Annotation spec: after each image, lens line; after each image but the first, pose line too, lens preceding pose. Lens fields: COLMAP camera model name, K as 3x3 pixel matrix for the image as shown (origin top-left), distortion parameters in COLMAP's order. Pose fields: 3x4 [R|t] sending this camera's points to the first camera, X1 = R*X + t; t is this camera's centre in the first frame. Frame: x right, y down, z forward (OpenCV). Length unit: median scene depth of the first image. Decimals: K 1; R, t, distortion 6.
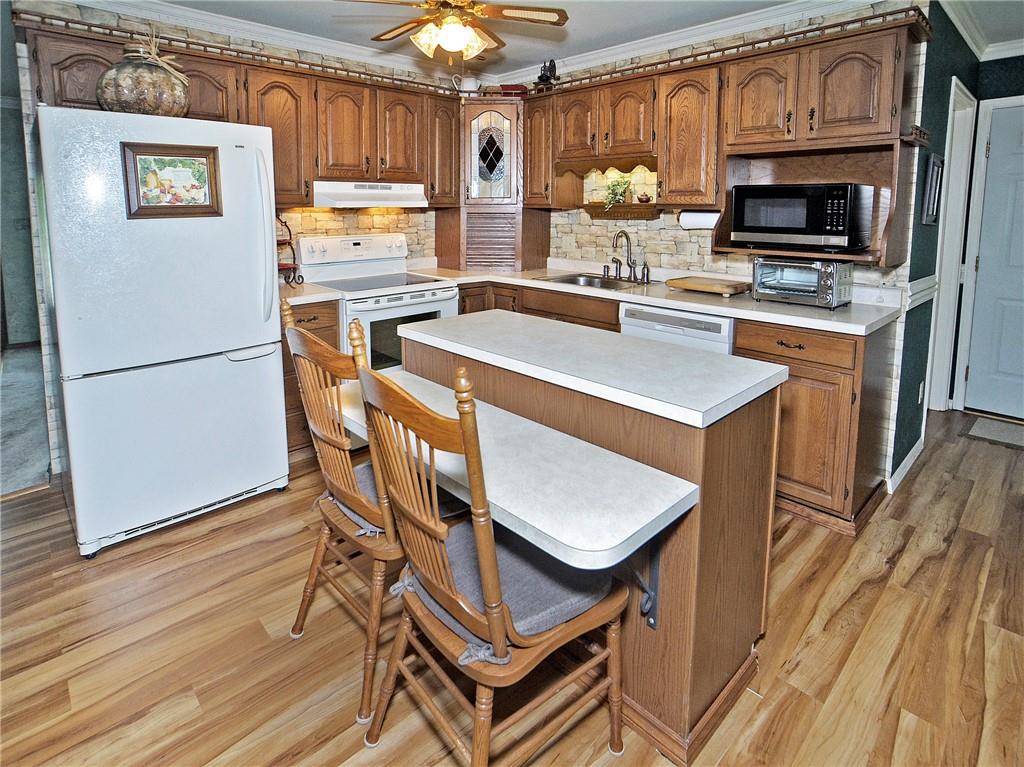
lens RADIAL K [[552.5, 0, 503.8], [0, 552.5, 260.2], [0, 0, 1]] dist [-0.048509, 0.014018]
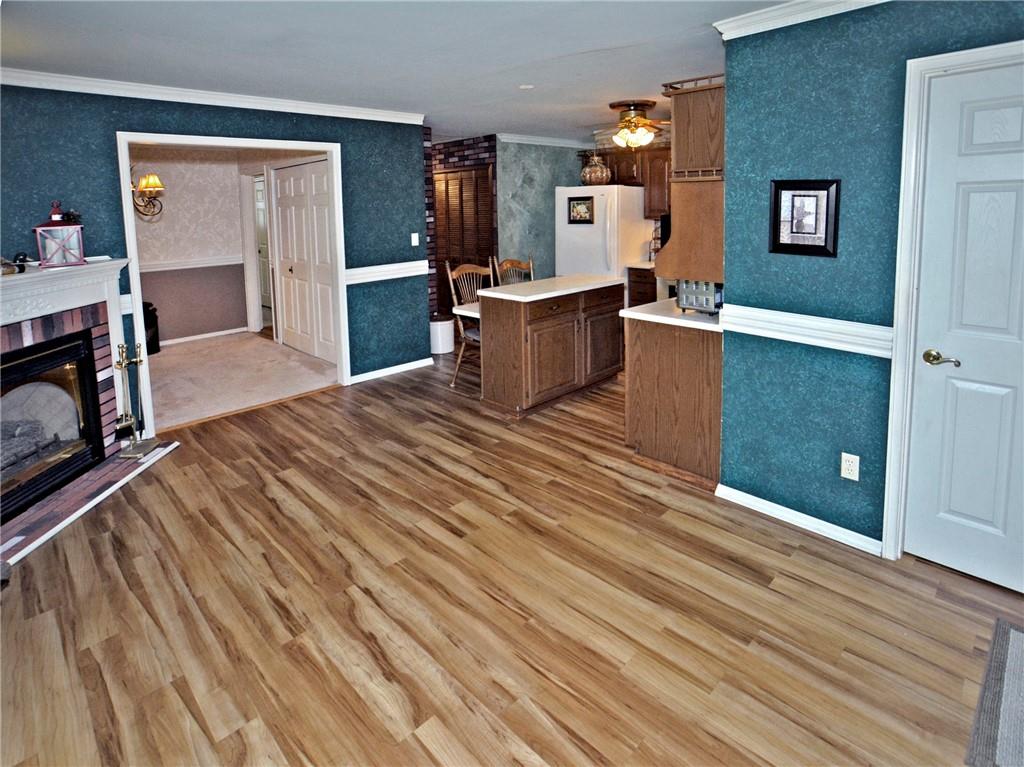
lens RADIAL K [[552.5, 0, 506.2], [0, 552.5, 266.3], [0, 0, 1]] dist [-0.048509, 0.014018]
pose [[0.007738, 0.105677, -0.994370, 1.602178], [-0.070662, 0.991972, 0.104872, -0.101671], [0.997470, 0.069452, 0.015143, 0.476007]]
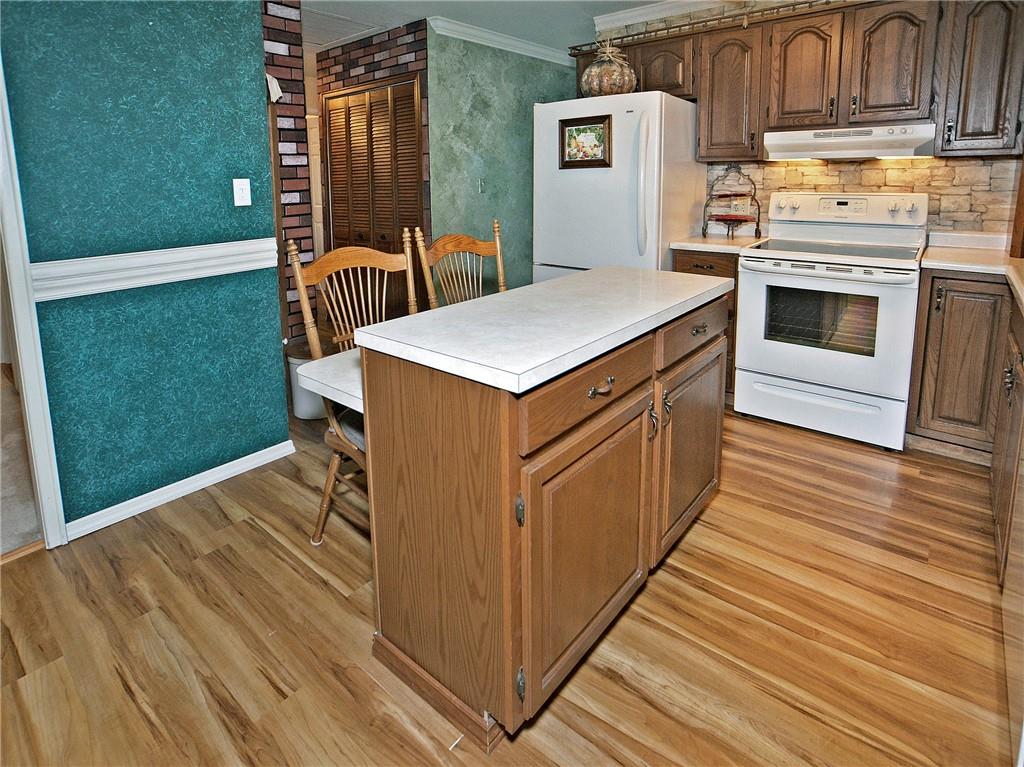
lens RADIAL K [[538.7, 0, 509.1], [0, 538.7, 266.0], [0, 0, 1]] dist [-0.065405, 0.013273]
pose [[0.123996, 0.150025, -0.980876, 0.599042], [-0.079540, 0.986826, 0.140880, -0.008755], [0.989090, 0.060551, 0.134296, 0.492408]]
